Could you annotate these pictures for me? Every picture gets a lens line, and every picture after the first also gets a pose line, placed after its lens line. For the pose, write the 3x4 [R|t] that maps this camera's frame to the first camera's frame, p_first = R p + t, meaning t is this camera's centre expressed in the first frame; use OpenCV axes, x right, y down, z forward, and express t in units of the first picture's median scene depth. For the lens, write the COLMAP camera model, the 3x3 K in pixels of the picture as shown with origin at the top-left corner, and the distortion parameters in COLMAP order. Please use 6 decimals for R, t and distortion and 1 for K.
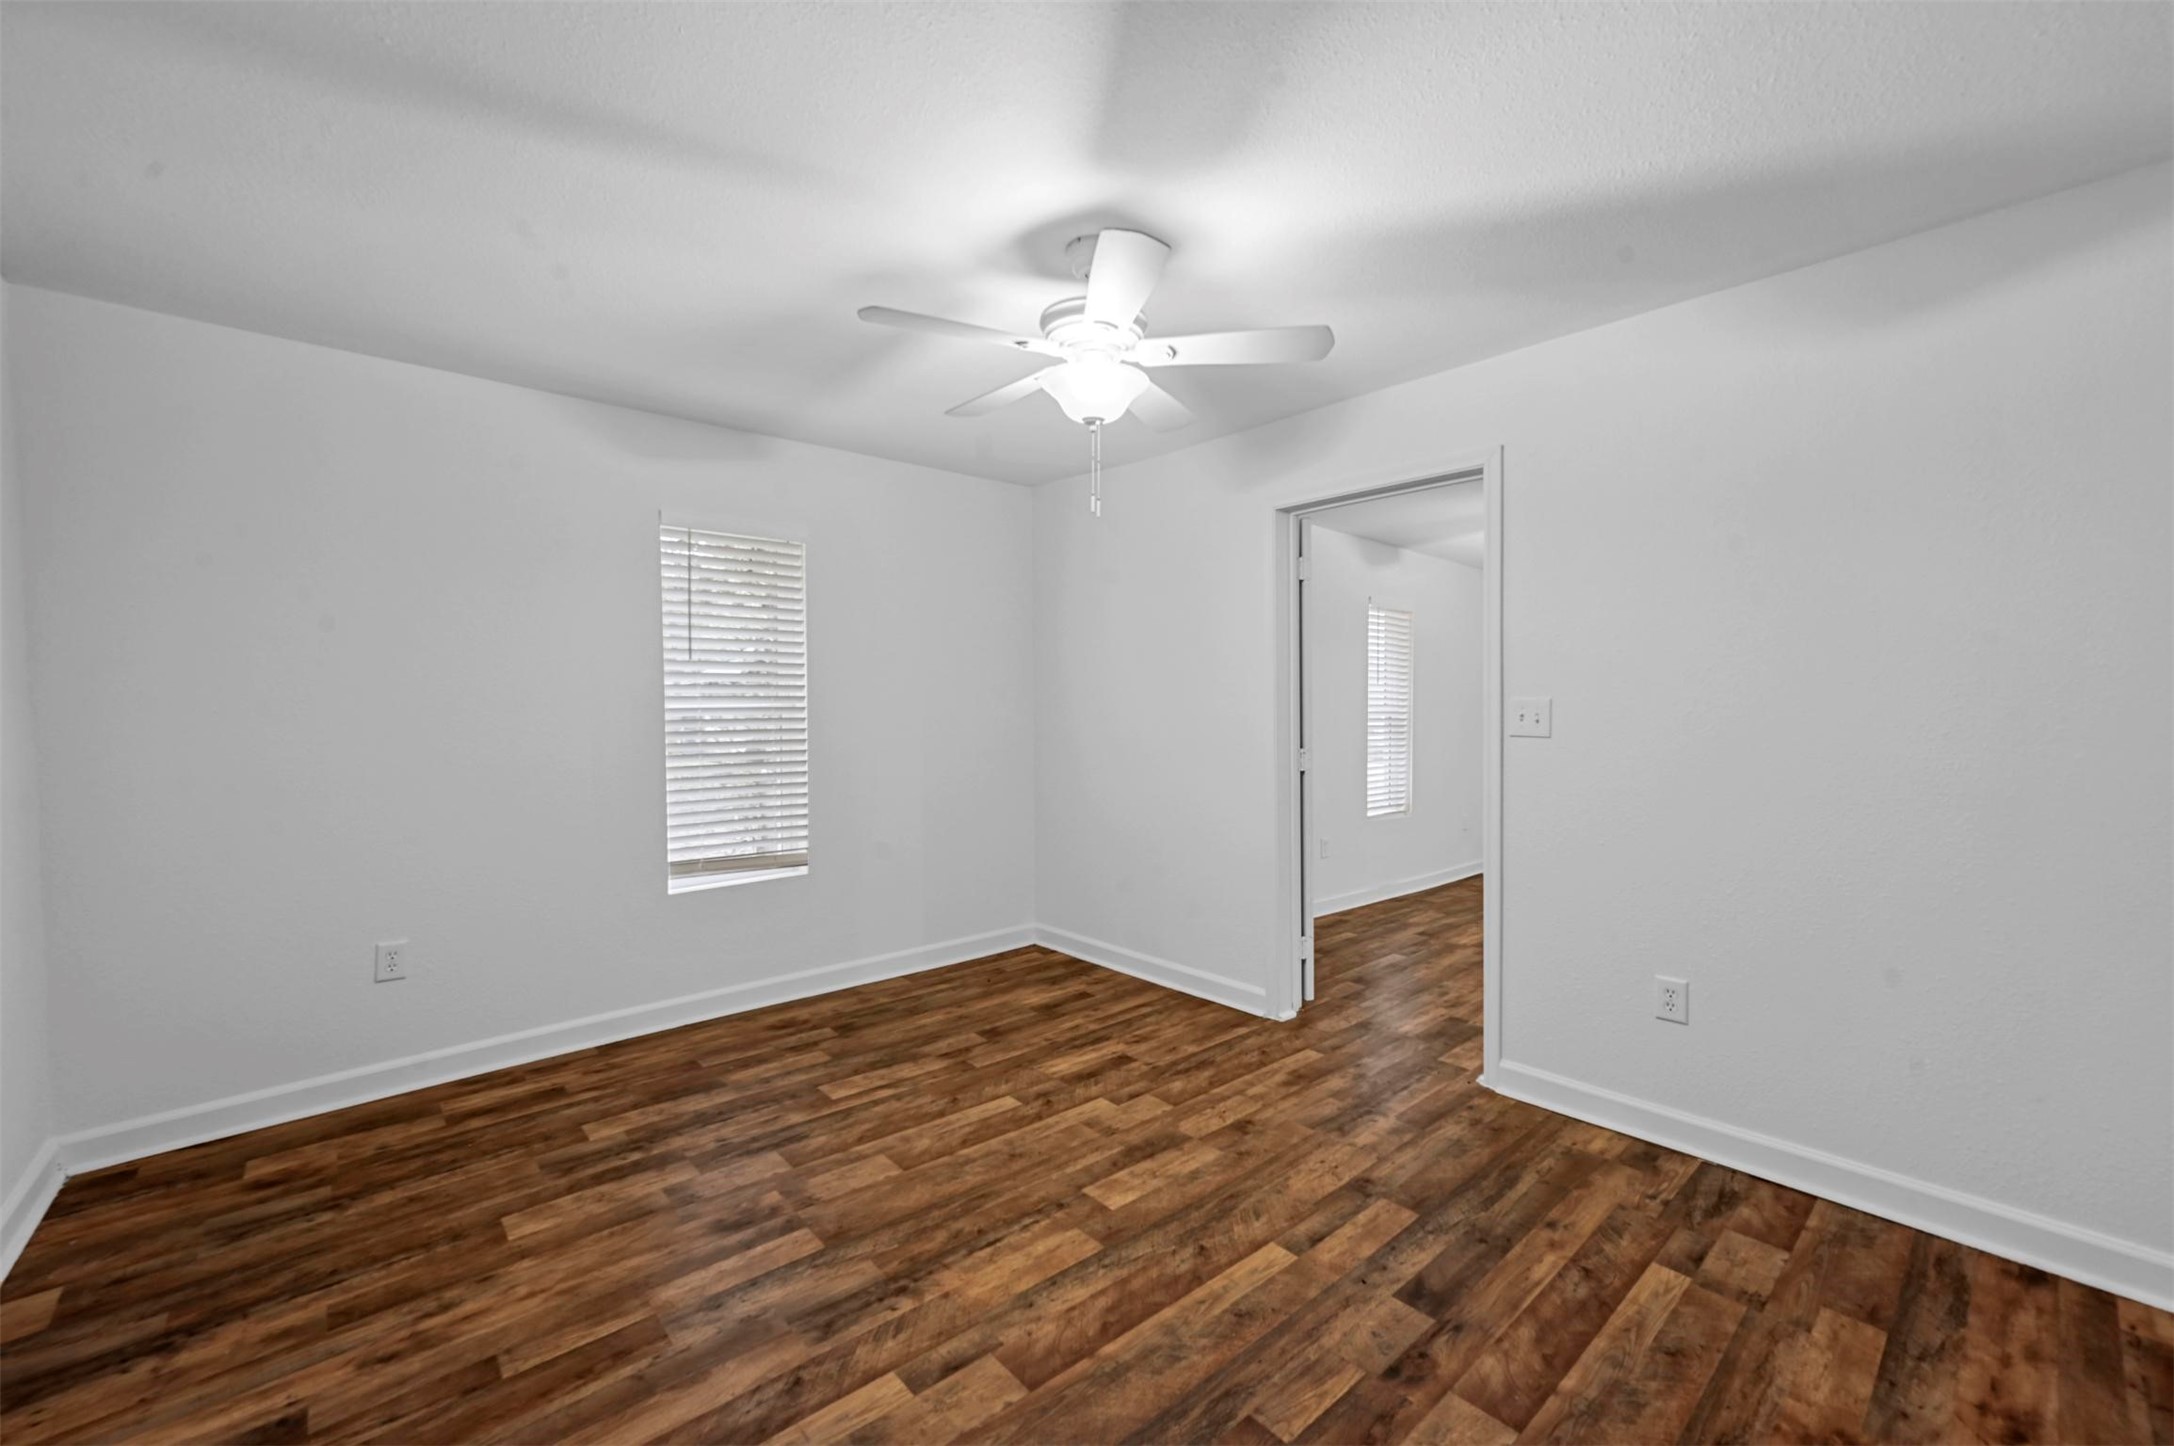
lens RADIAL K [[889.7, 0, 1079.2], [0, 889.7, 693.7], [0, 0, 1]] dist [0.000929, 0.000308]
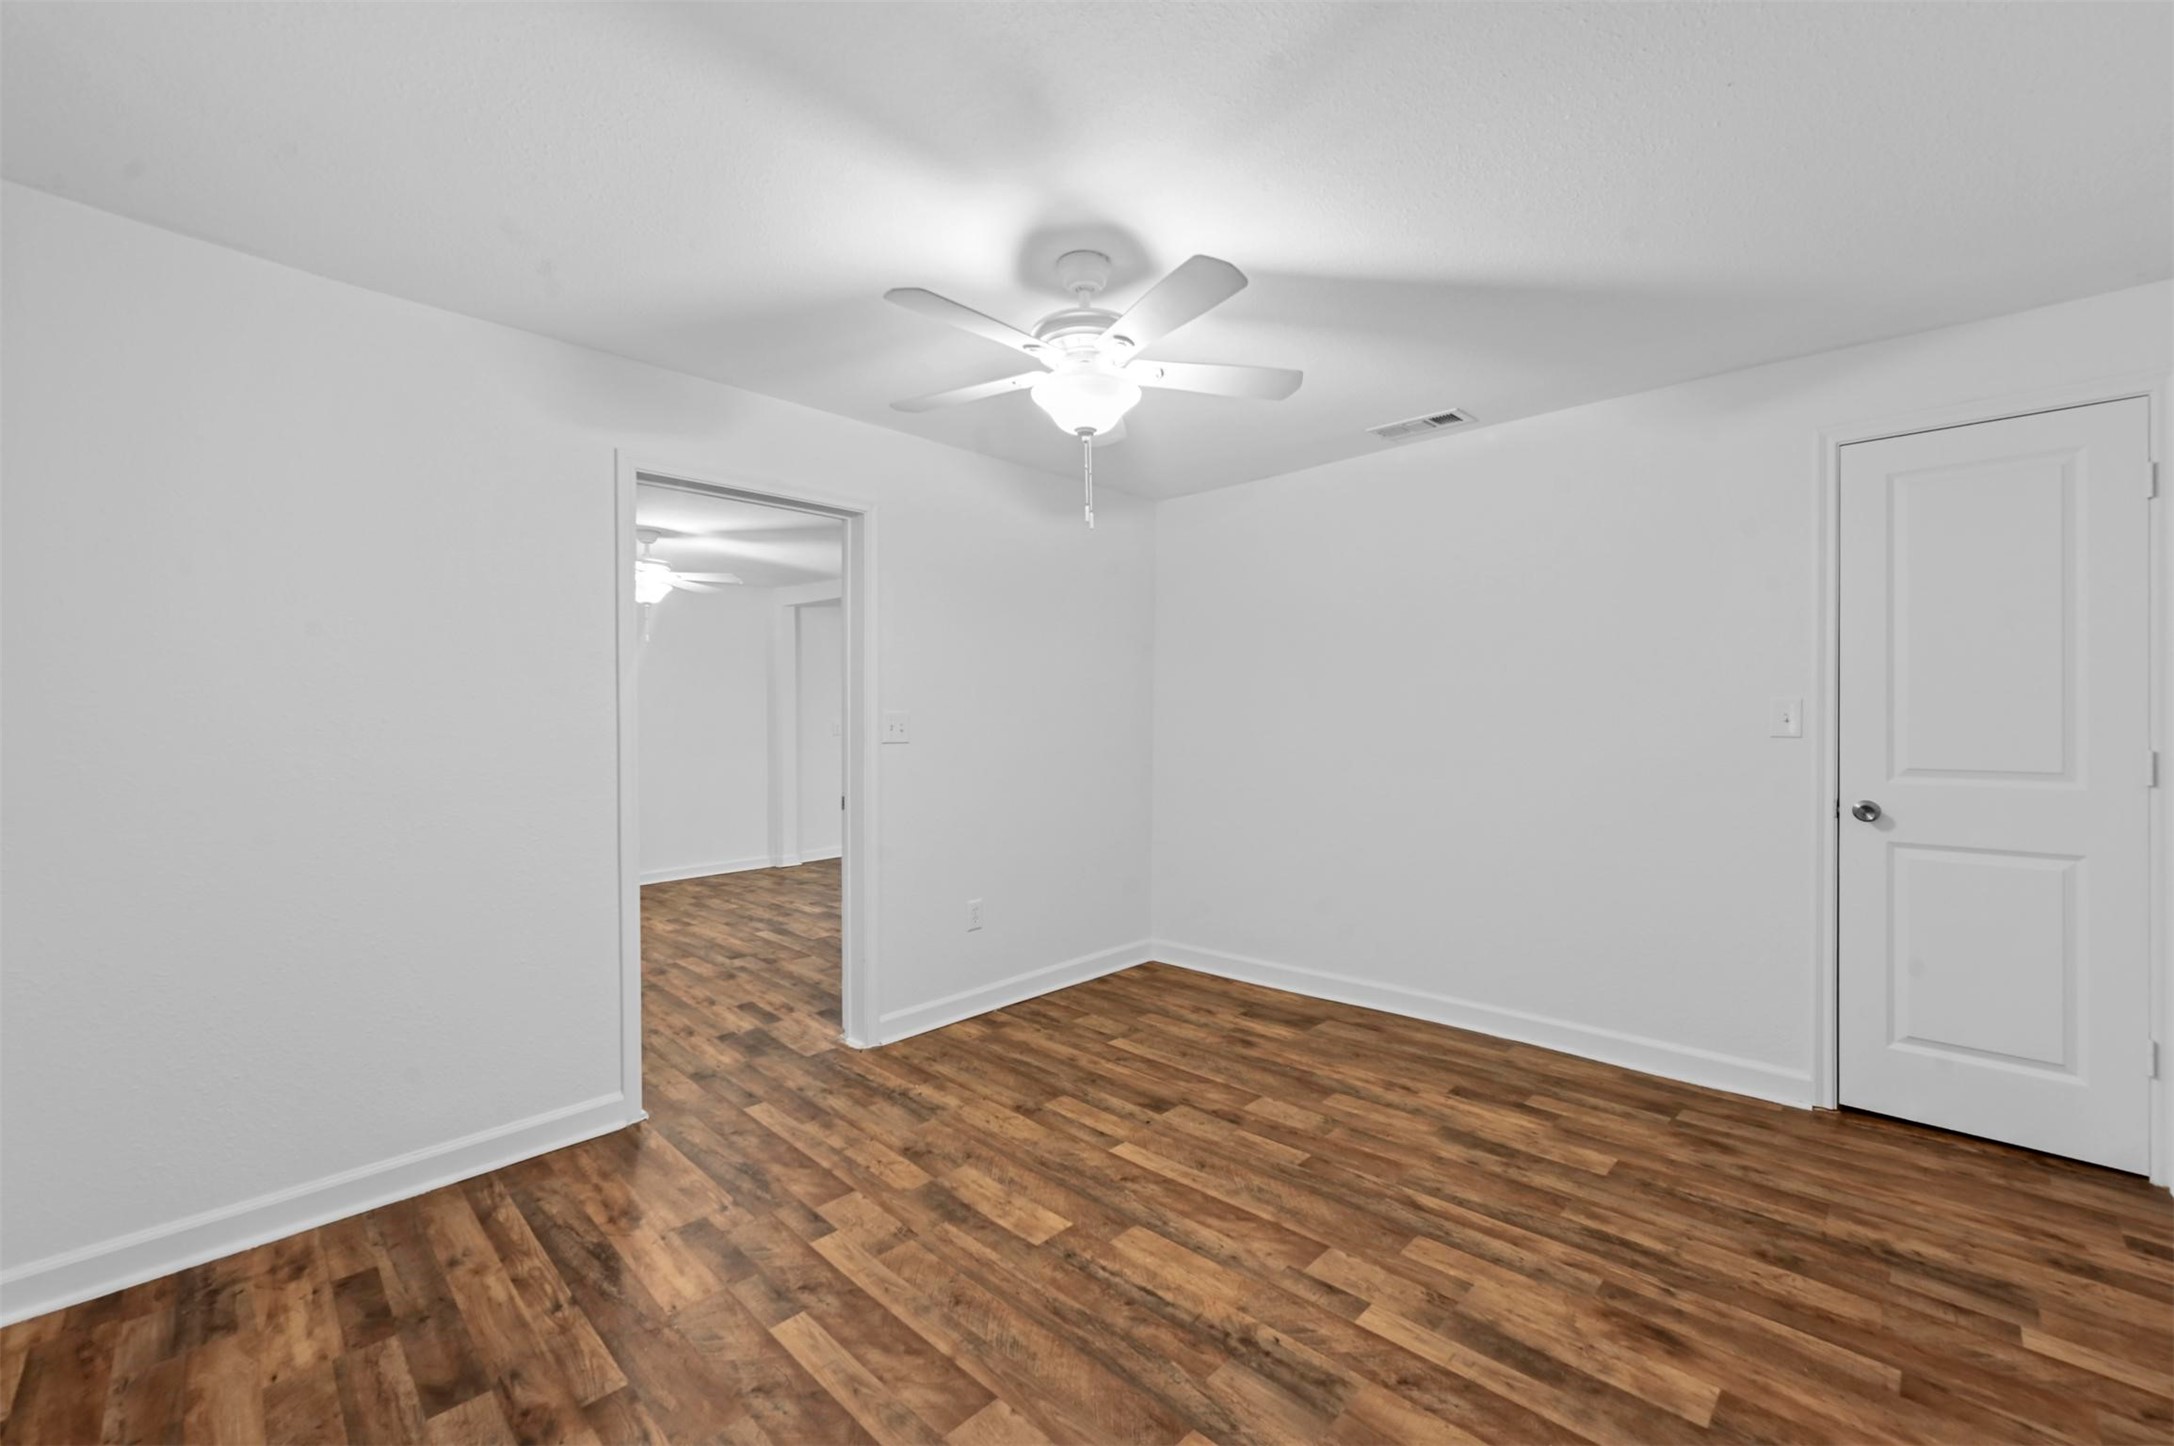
lens RADIAL K [[864.1, 0, 1087.0], [0, 864.1, 723.0], [0, 0, 1]] dist [0.000191, 0.000019]
pose [[-0.074939, -0.002796, 0.997184, -0.936813], [-0.003387, 0.999991, 0.002550, 0.007052], [-0.997182, -0.003186, -0.074948, 1.052916]]
